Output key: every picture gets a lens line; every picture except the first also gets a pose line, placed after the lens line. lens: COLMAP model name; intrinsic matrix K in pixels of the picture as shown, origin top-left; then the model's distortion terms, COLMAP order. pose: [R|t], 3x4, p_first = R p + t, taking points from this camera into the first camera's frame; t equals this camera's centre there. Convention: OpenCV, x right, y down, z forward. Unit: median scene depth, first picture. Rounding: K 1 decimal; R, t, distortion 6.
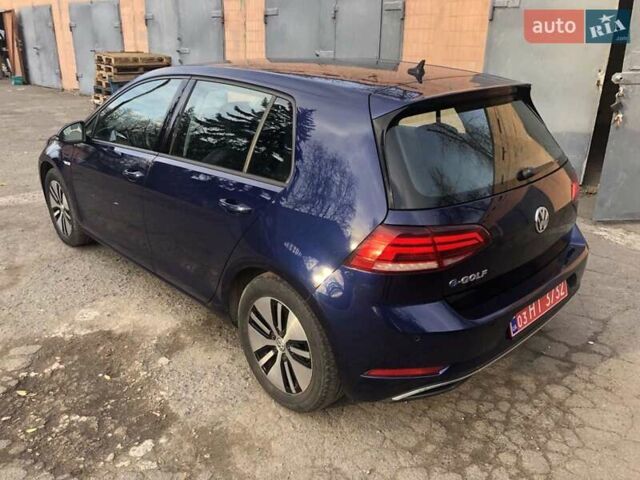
lens RADIAL K [[527.1, 0, 323.3], [0, 527.1, 204.0], [0, 0, 1]] dist [0.009433, 0.006756]
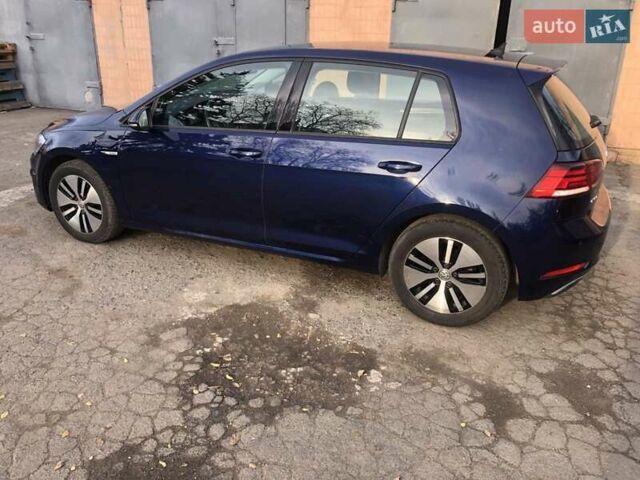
lens RADIAL K [[529.3, 0, 318.0], [0, 529.3, 195.0], [0, 0, 1]] dist [0.009393, 0.009676]
pose [[0.929172, -0.103800, 0.354774, -0.715044], [0.101724, 0.994510, 0.024555, 0.017934], [-0.355375, 0.013273, 0.934630, -0.050749]]
